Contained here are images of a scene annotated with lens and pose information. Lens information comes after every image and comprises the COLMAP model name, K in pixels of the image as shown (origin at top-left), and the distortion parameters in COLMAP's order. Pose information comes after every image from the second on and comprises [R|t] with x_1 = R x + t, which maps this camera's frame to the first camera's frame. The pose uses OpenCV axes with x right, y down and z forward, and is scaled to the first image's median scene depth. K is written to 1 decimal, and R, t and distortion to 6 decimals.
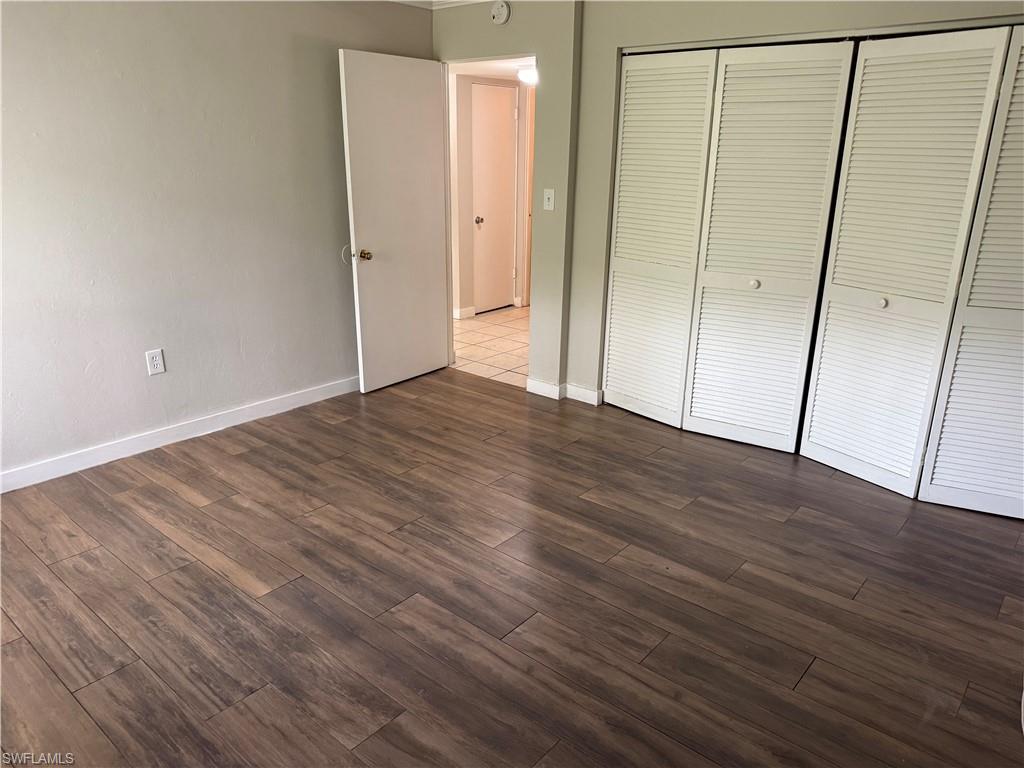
lens RADIAL K [[733.7, 0, 512.0], [0, 733.7, 384.0], [0, 0, 1]] dist [-0.009231, -0.004548]
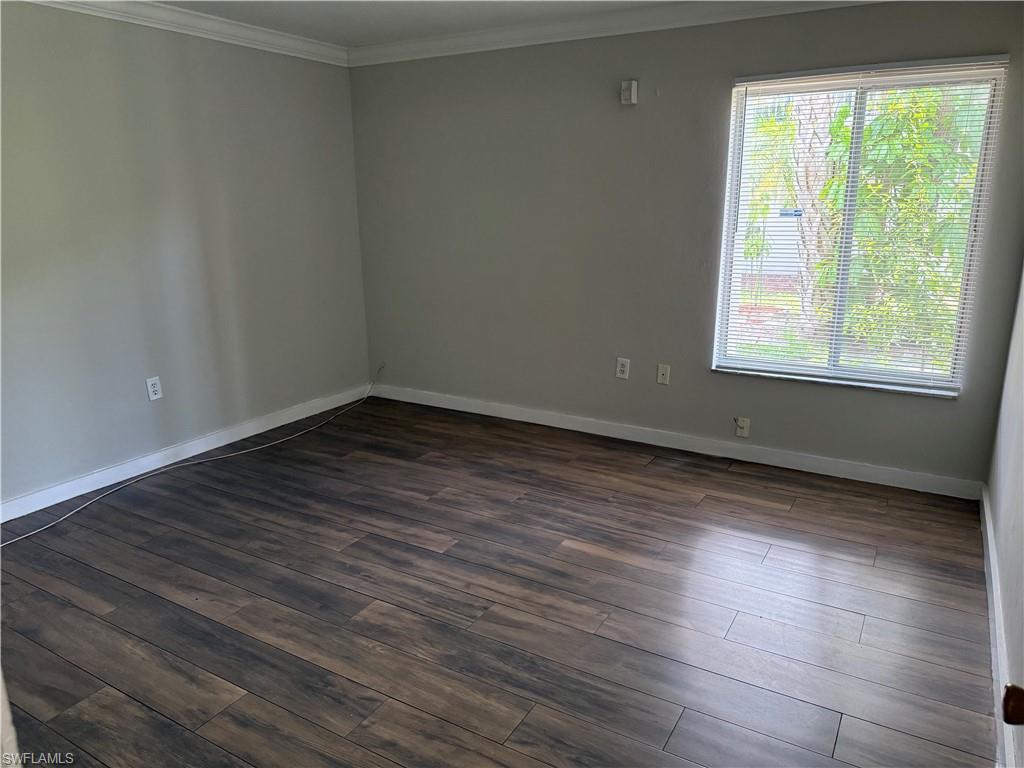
lens RADIAL K [[721.2, 0, 512.0], [0, 721.2, 384.0], [0, 0, 1]] dist [-0.041282, -0.003947]
pose [[-0.985802, 0.024443, -0.166123, -0.053692], [-0.068246, 0.845621, 0.529404, -0.538864], [0.153417, 0.533224, -0.831946, 1.749803]]
